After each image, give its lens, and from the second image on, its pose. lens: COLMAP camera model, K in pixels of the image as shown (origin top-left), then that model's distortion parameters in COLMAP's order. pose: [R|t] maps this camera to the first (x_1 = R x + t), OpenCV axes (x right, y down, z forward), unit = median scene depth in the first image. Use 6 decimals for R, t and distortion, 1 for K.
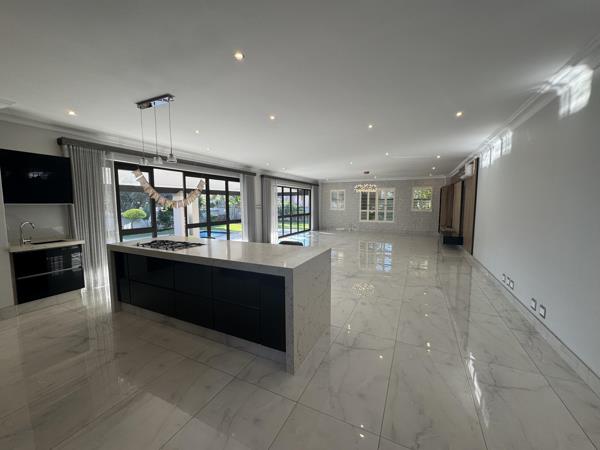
lens RADIAL K [[240.9, 0, 300.0], [0, 240.9, 225.0], [0, 0, 1]] dist [-0.001501, -0.000149]
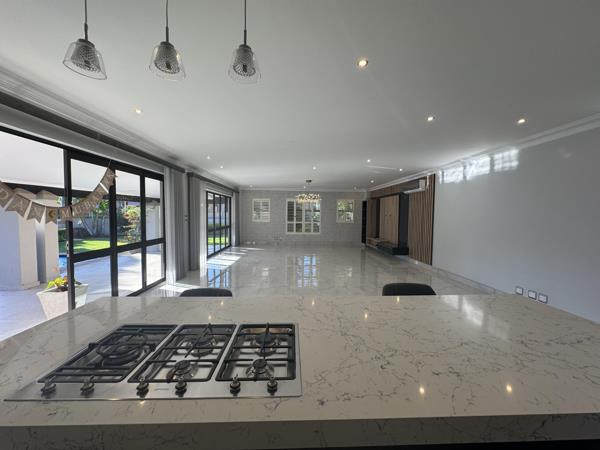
lens RADIAL K [[240.9, 0, 300.0], [0, 240.9, 225.0], [0, 0, 1]] dist [-0.001501, -0.000149]
pose [[0.880545, -0.010572, 0.473845, -0.152844], [0.030568, 0.998936, -0.034517, -0.016488], [-0.472976, 0.044879, 0.879932, 0.176902]]
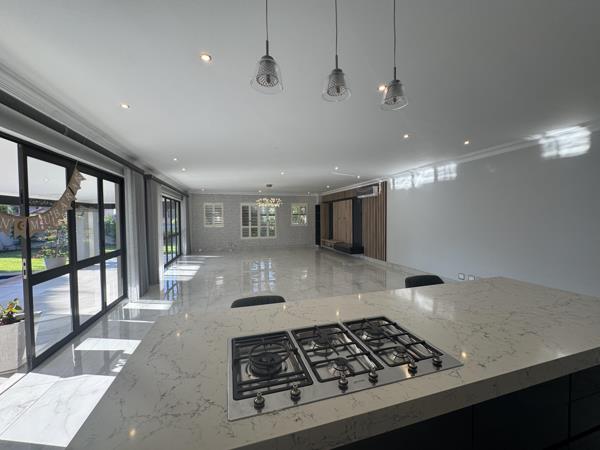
lens RADIAL K [[240.9, 0, 300.0], [0, 240.9, 225.0], [0, 0, 1]] dist [-0.001501, -0.000149]
pose [[0.731689, -0.025766, 0.681151, -0.216986], [0.068715, 0.996983, -0.036100, -0.021045], [-0.678166, 0.073219, 0.731252, 0.209687]]
